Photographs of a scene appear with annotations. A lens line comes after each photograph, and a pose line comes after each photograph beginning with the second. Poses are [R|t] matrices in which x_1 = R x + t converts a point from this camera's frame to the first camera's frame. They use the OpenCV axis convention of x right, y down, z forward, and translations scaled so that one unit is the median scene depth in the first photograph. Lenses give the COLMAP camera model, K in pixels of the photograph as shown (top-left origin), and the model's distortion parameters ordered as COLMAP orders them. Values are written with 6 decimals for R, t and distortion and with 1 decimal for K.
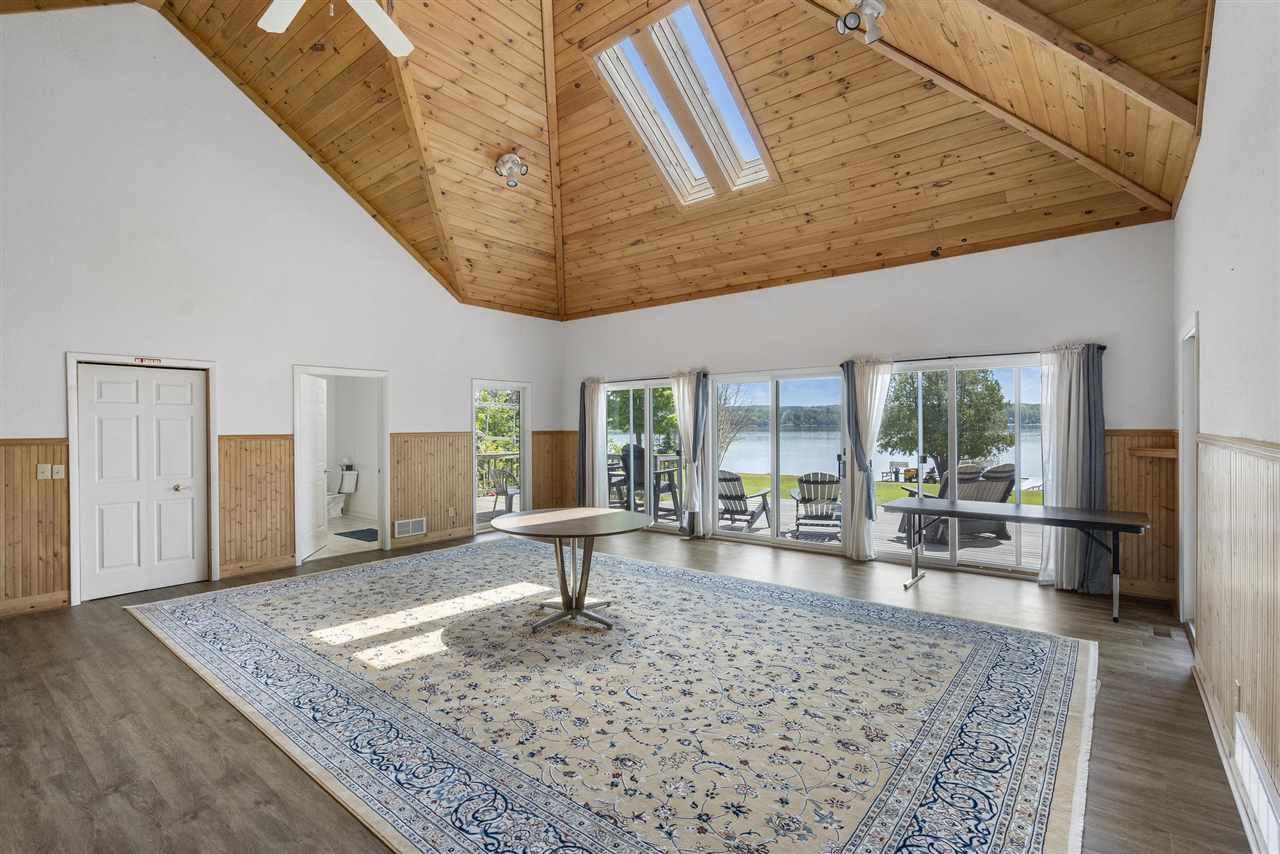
lens RADIAL K [[591.5, 0, 645.3], [0, 591.5, 427.5], [0, 0, 1]] dist [-0.002886, 0.000372]
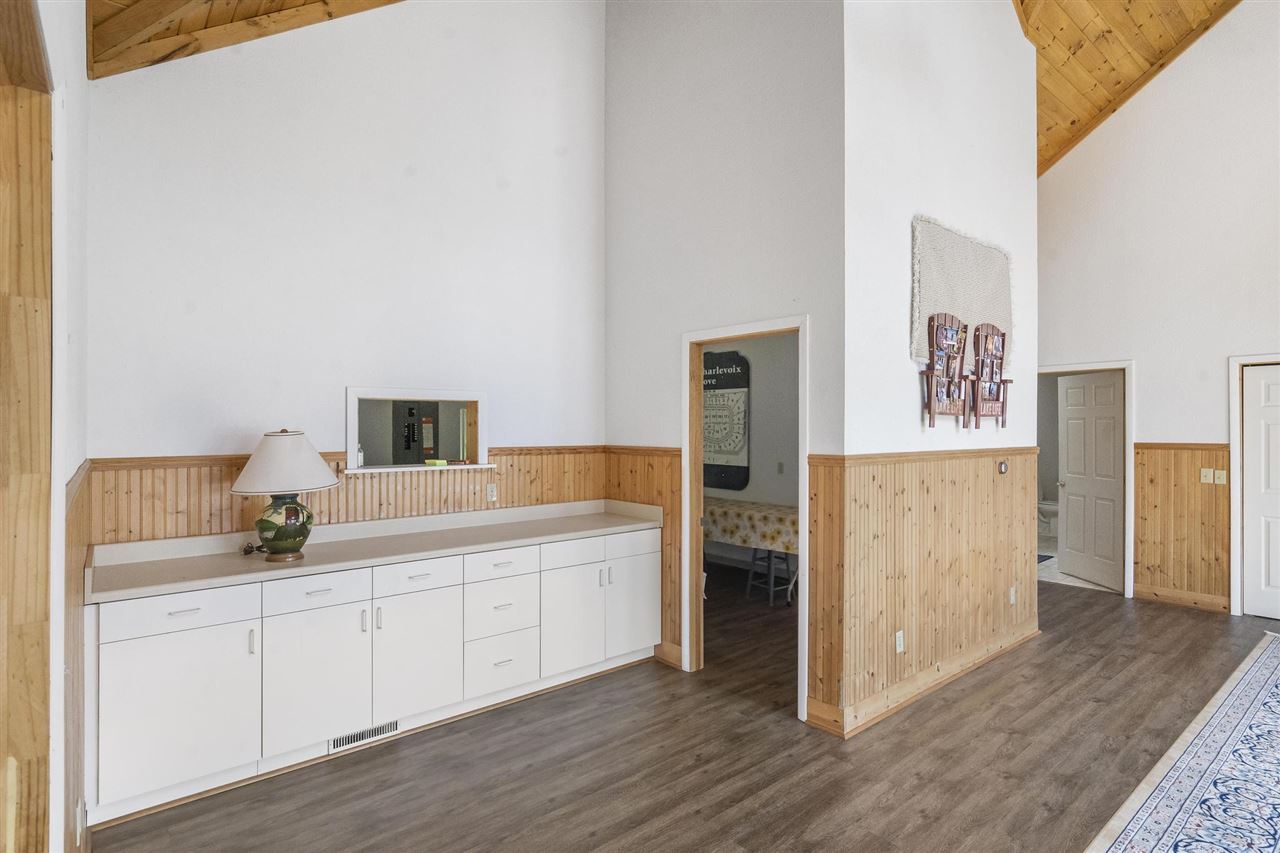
lens RADIAL K [[642.1, 0, 639.1], [0, 642.1, 428.4], [0, 0, 1]] dist [0.000390, 0.000278]
pose [[-0.209559, 0.008029, -0.977763, 0.291747], [-0.001149, 0.999964, 0.008458, -0.016983], [0.977795, 0.002896, -0.209542, 0.263781]]
